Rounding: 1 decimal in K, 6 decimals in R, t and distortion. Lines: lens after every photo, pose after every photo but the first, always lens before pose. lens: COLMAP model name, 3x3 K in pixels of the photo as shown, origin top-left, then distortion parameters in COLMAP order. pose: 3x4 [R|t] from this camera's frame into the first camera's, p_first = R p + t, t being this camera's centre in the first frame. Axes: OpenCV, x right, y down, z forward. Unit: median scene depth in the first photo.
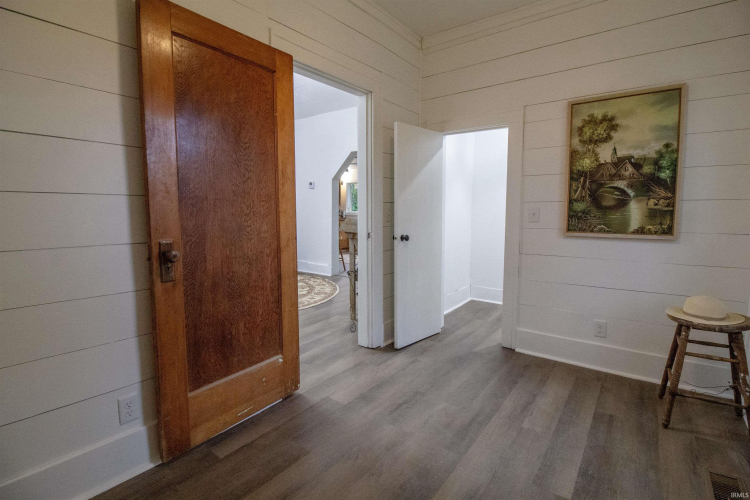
lens RADIAL K [[346.6, 0, 376.6], [0, 346.6, 238.3], [0, 0, 1]] dist [0.001193, -0.013325]
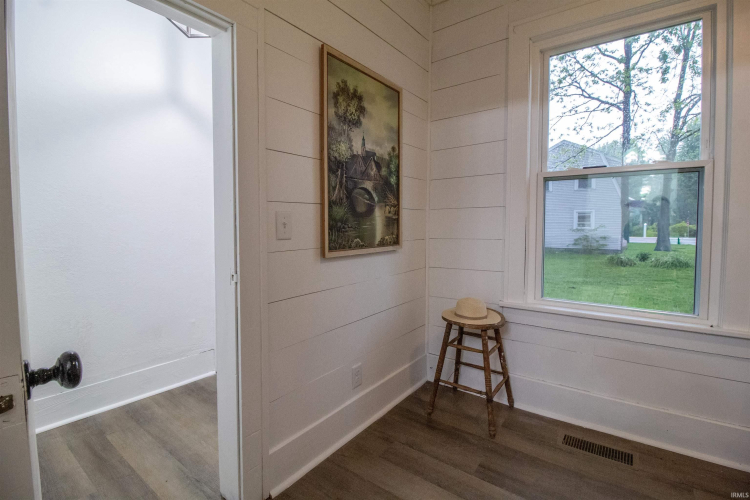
lens RADIAL K [[346.6, 0, 376.6], [0, 346.6, 238.3], [0, 0, 1]] dist [0.001193, -0.013325]
pose [[-0.010012, -0.051113, 0.998643, -0.095313], [0.077962, 0.995613, 0.051739, -0.075868], [-0.996906, 0.078375, -0.005983, 0.996321]]
